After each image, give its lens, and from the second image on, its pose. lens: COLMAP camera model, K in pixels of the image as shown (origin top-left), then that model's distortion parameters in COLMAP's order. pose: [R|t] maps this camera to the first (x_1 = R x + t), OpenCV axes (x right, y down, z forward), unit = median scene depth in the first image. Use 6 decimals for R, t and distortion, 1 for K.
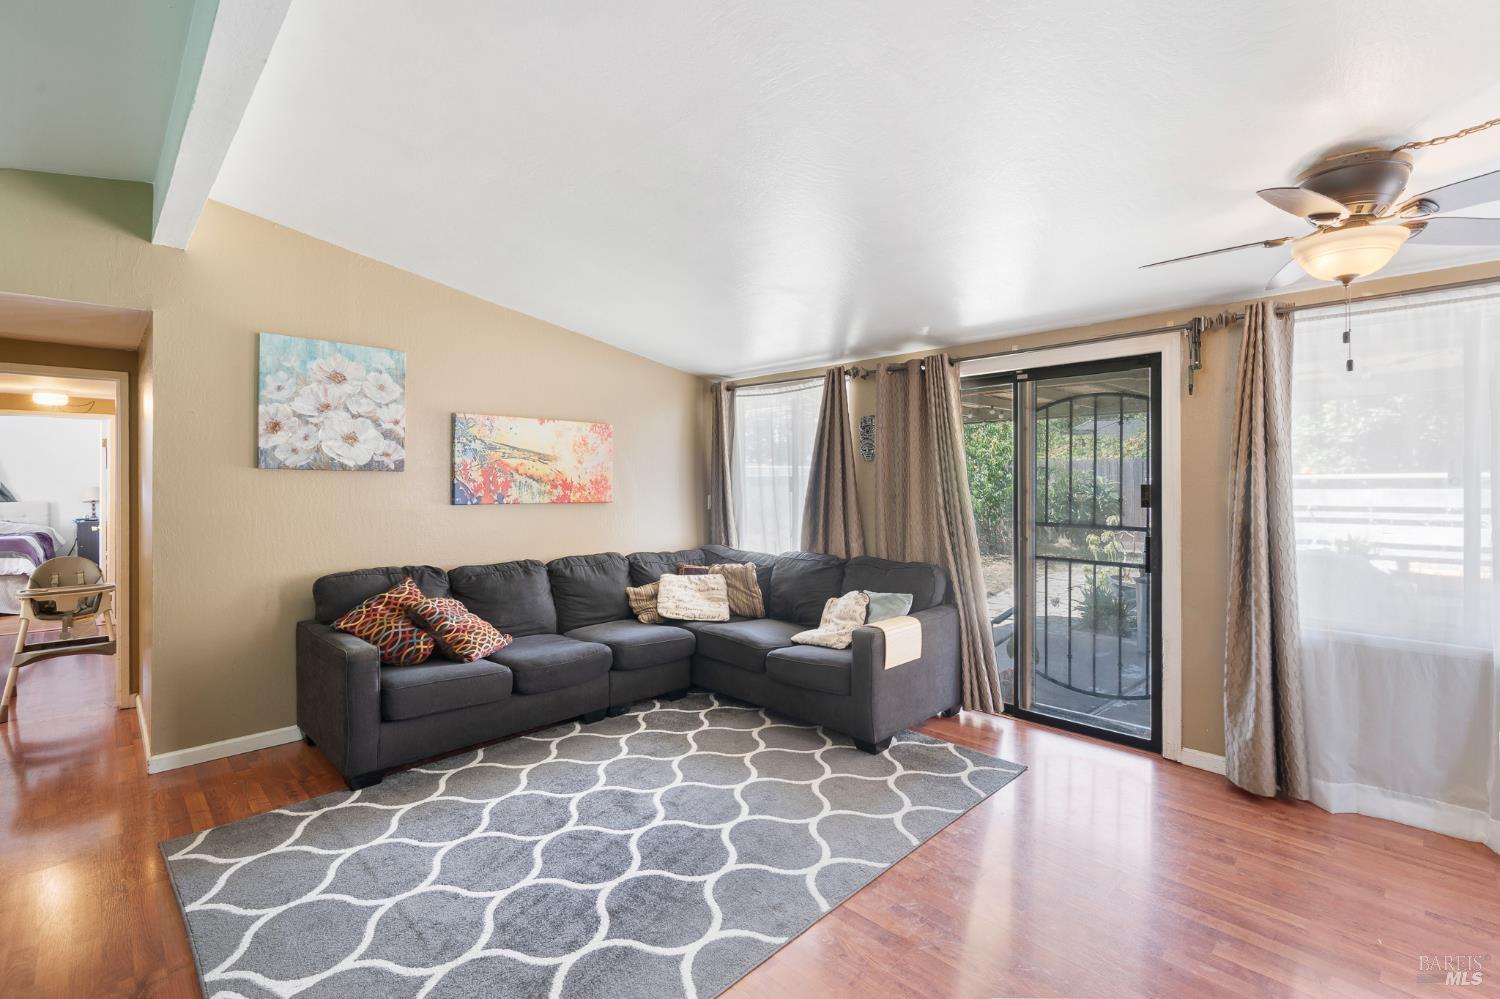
lens RADIAL K [[678.2, 0, 744.4], [0, 678.2, 478.0], [0, 0, 1]] dist [-0.004107, 0.003214]
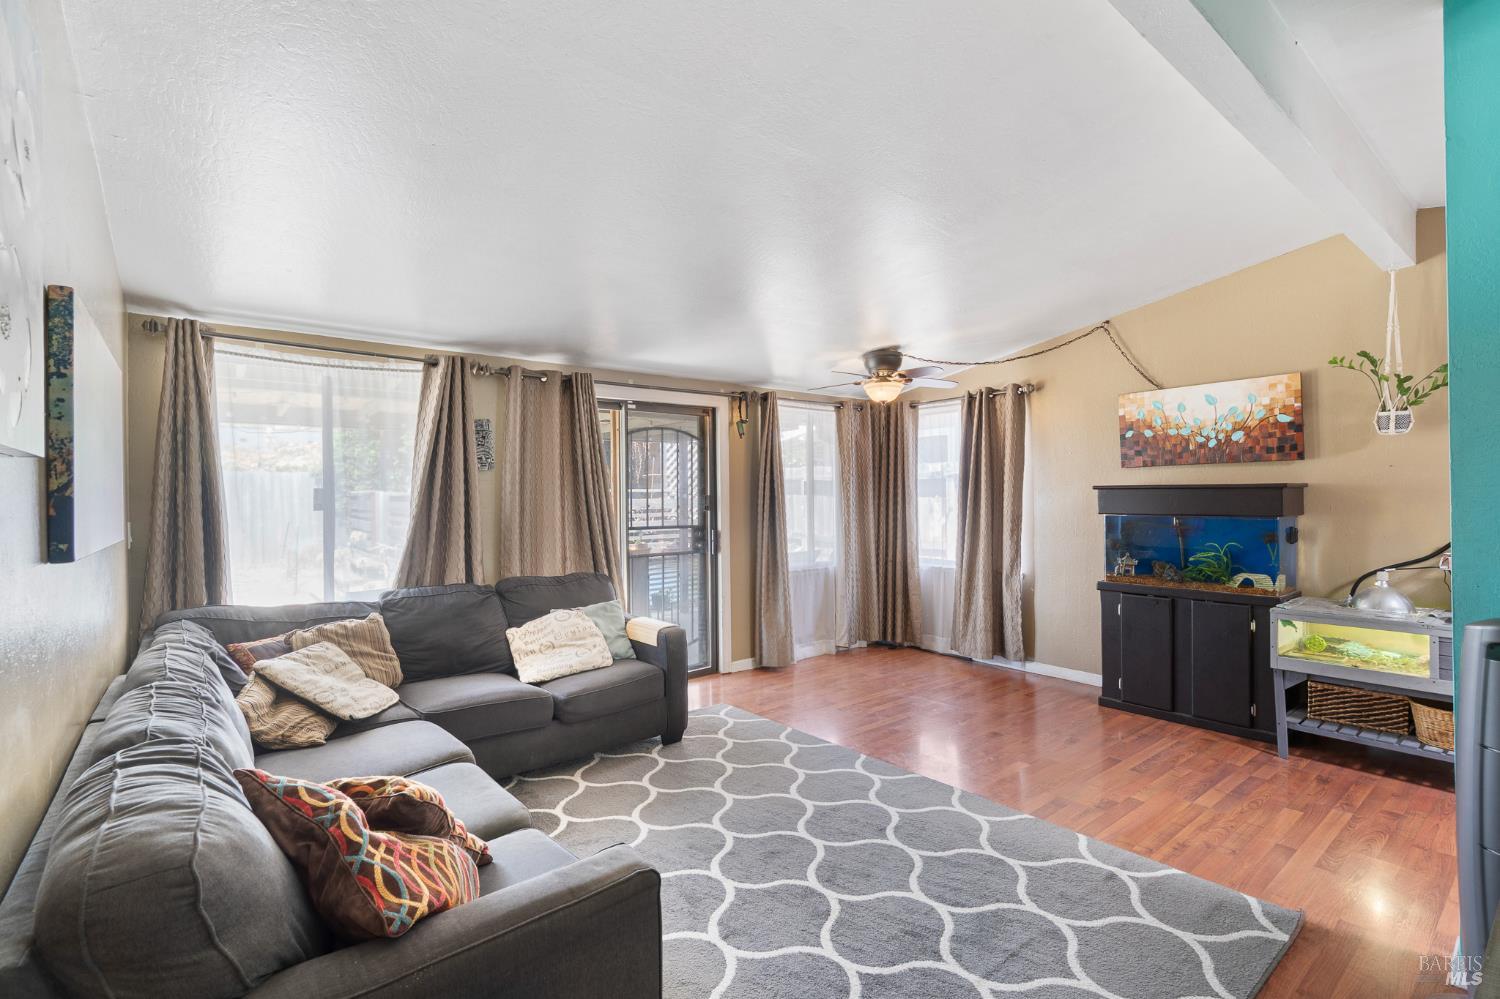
lens RADIAL K [[678.2, 0, 749.1], [0, 678.2, 489.9], [0, 0, 1]] dist [-0.004107, 0.003214]
pose [[0.091887, 0.009808, 0.995721, -0.551330], [0.010759, 0.999883, -0.010841, 0.010576], [-0.995711, 0.011709, 0.091771, 0.486595]]
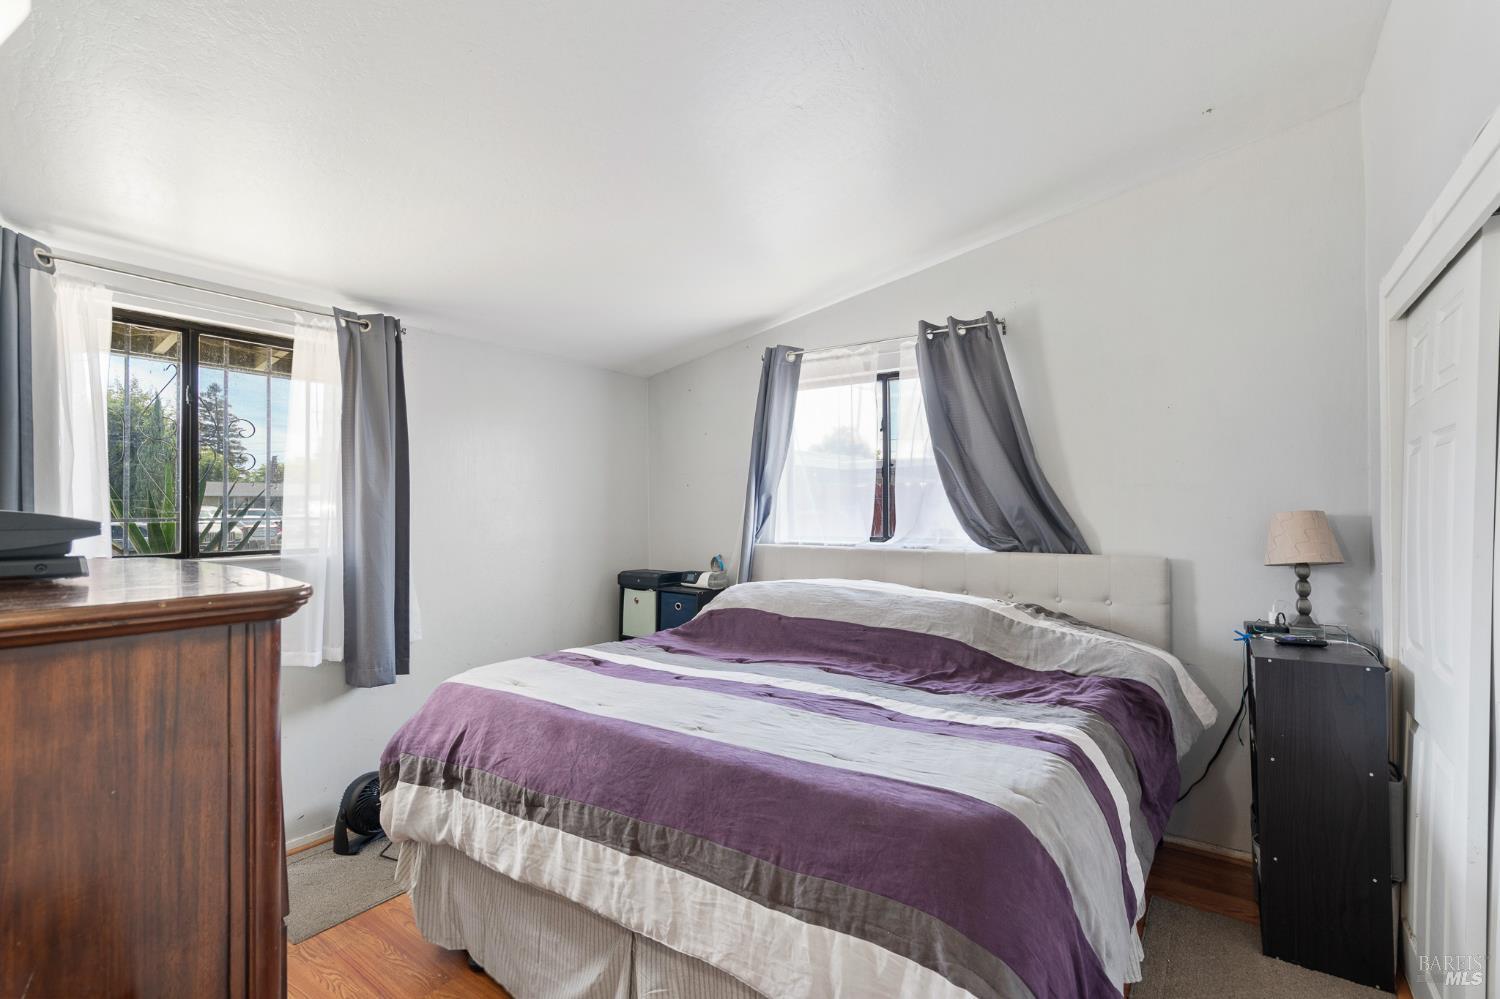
lens RADIAL K [[678.2, 0, 748.6], [0, 678.2, 504.0], [0, 0, 1]] dist [-0.004107, 0.003214]
pose [[0.182851, 0.001733, -0.983139, -1.205046], [0.012279, 0.999916, 0.004046, 0.010646], [0.983064, -0.012812, 0.182815, 1.202878]]
